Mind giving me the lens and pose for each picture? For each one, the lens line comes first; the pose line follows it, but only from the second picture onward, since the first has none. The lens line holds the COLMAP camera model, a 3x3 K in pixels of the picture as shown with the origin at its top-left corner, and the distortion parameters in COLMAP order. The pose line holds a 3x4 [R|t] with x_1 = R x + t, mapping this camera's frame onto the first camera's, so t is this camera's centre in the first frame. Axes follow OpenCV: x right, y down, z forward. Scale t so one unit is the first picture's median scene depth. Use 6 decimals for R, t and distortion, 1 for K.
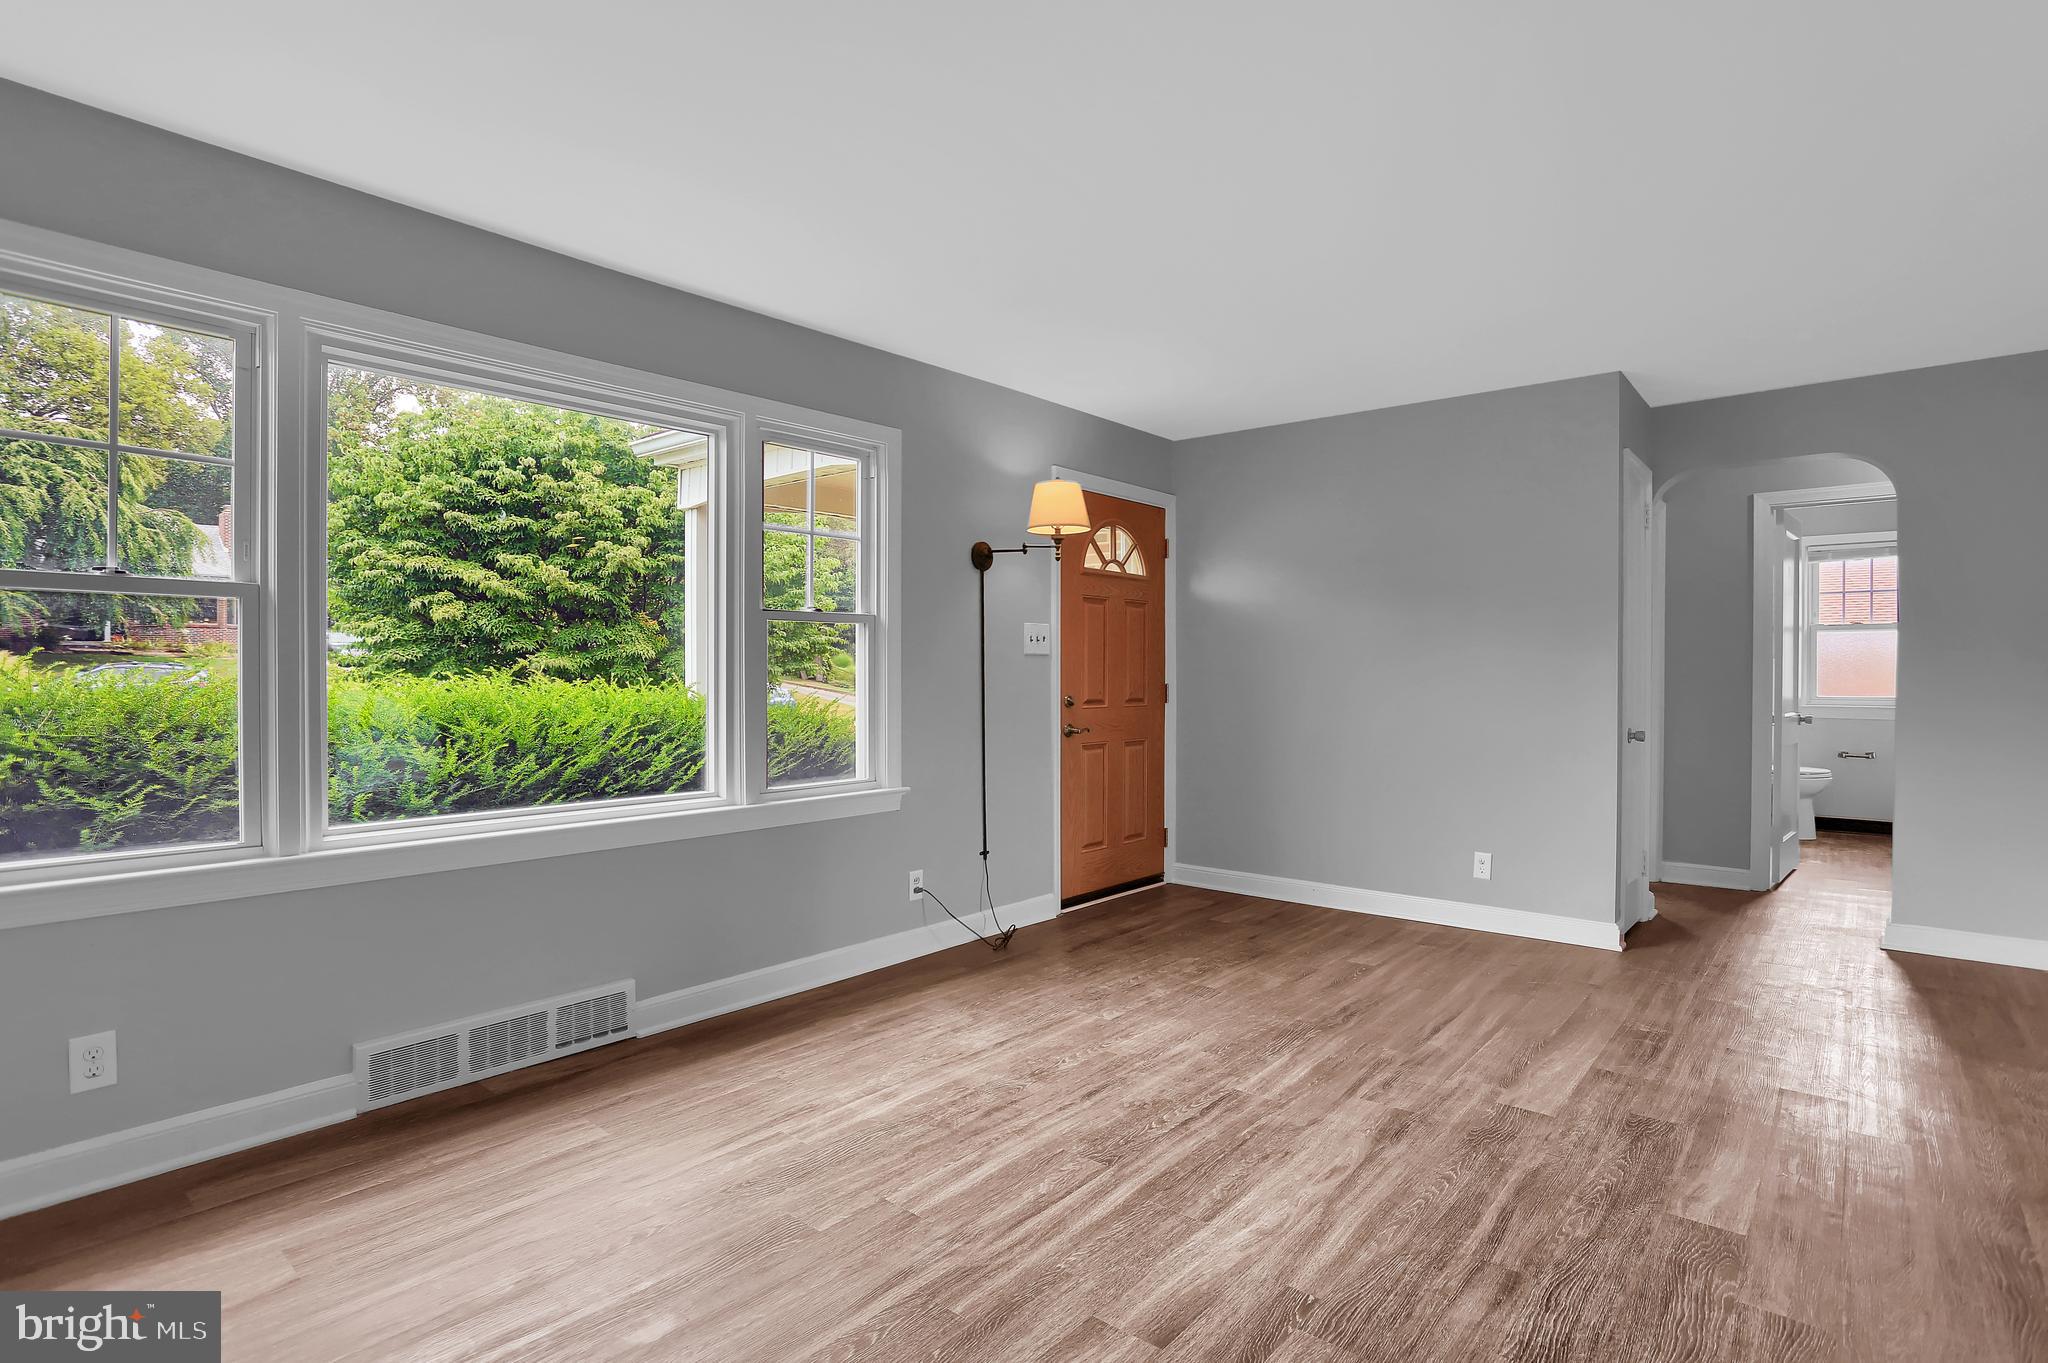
lens RADIAL K [[1030.0, 0, 1021.0], [0, 1030.0, 667.5], [0, 0, 1]] dist [-0.073922, 0.026967]
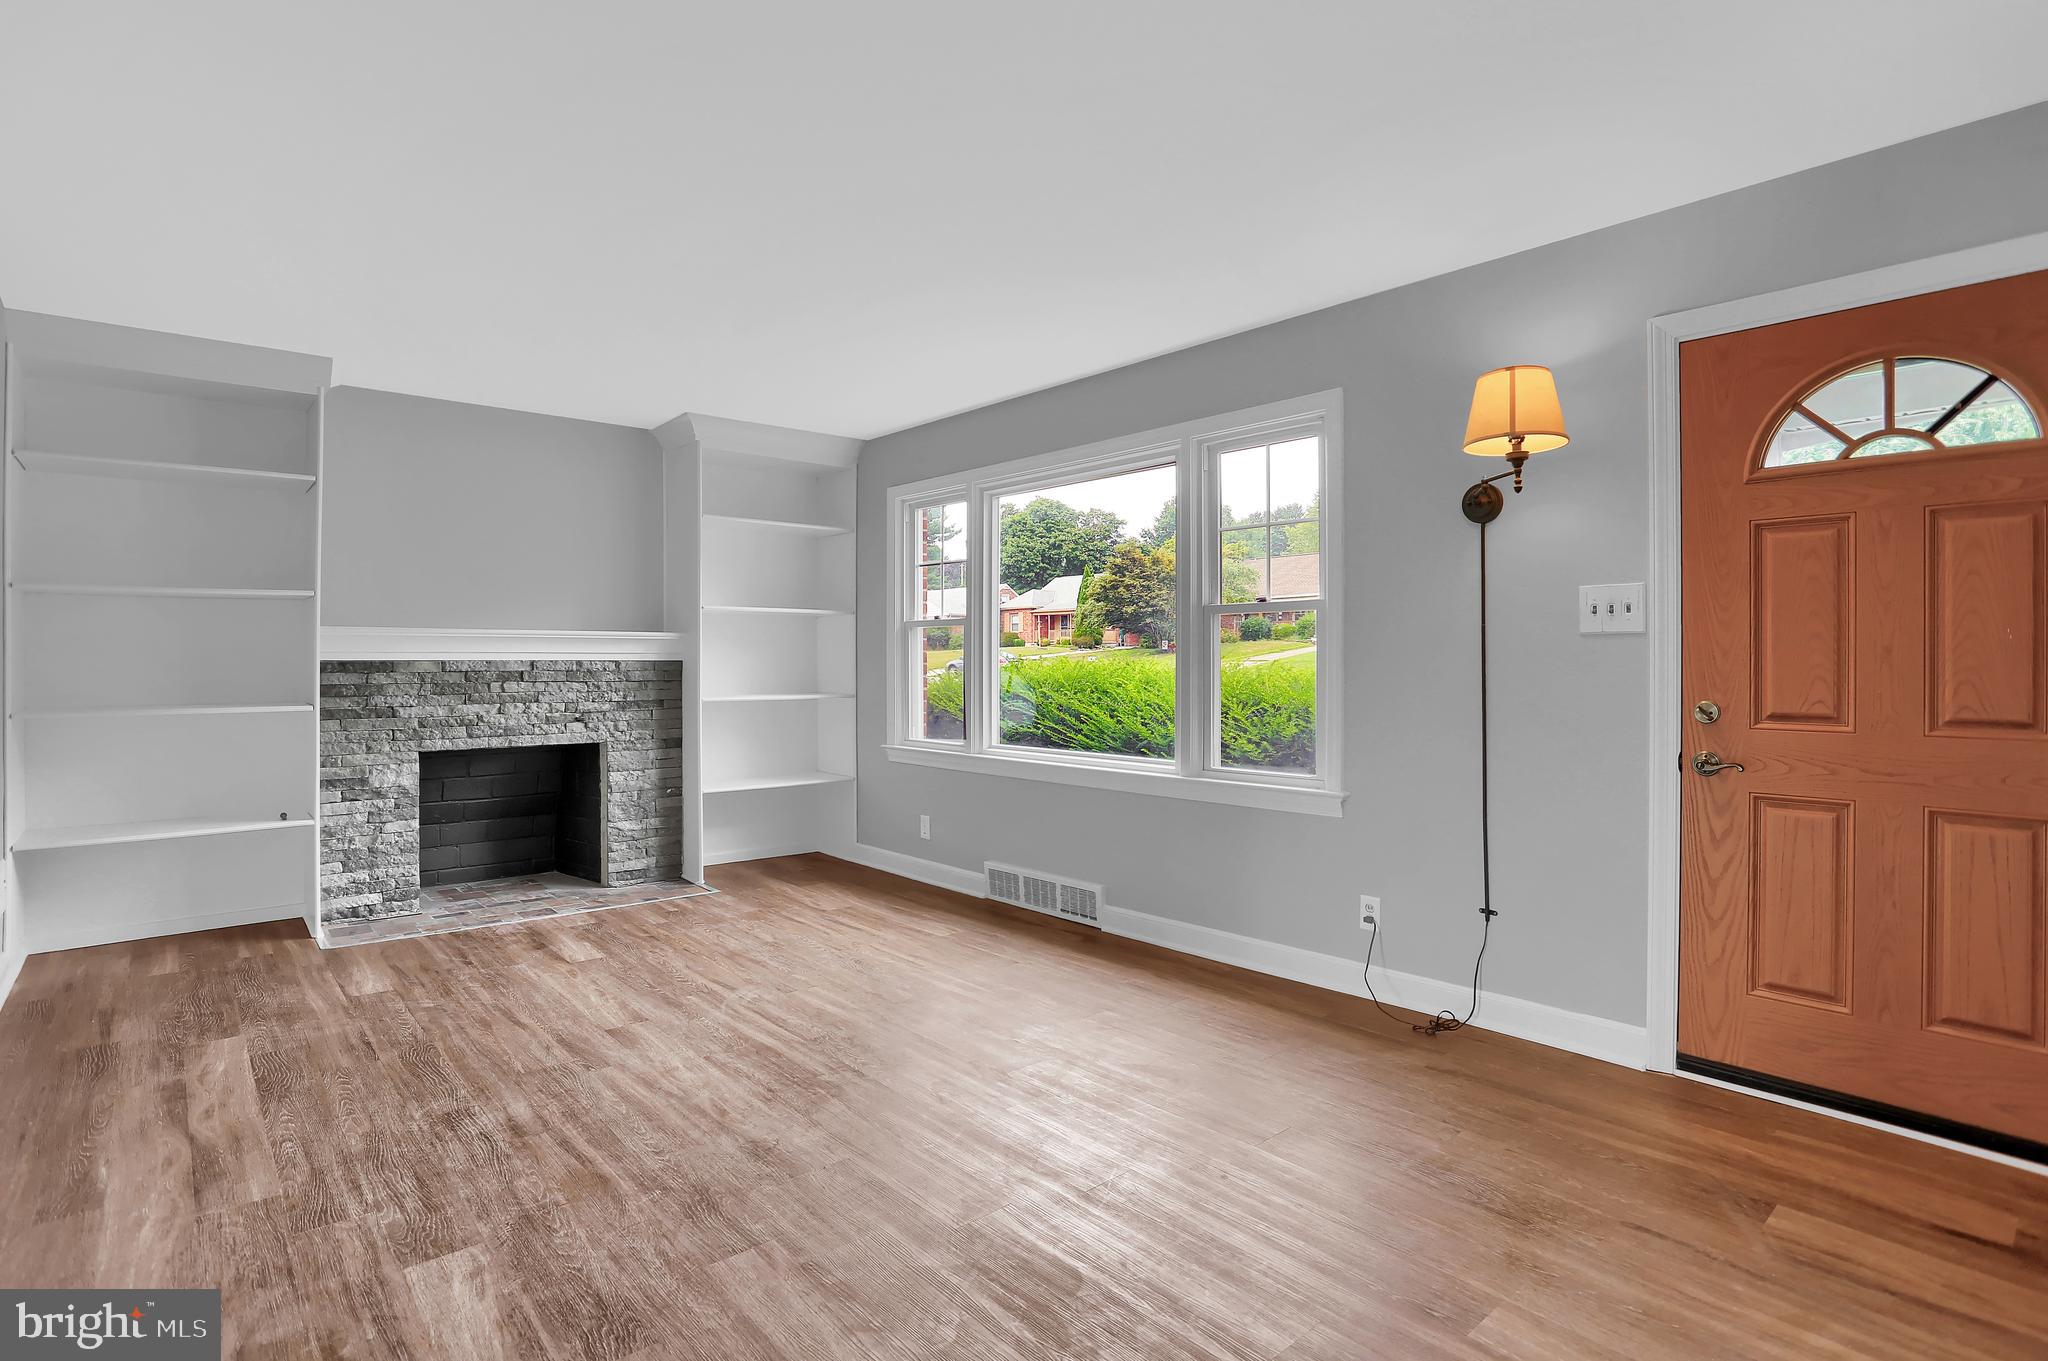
lens RADIAL K [[1030.0, 0, 1021.0], [0, 1030.0, 666.5], [0, 0, 1]] dist [-0.073922, 0.026967]
pose [[-0.149596, 0.005899, -0.988730, 1.221724], [0.005594, 0.999971, 0.005120, 0.003297], [0.988731, -0.004765, -0.149625, 1.338415]]
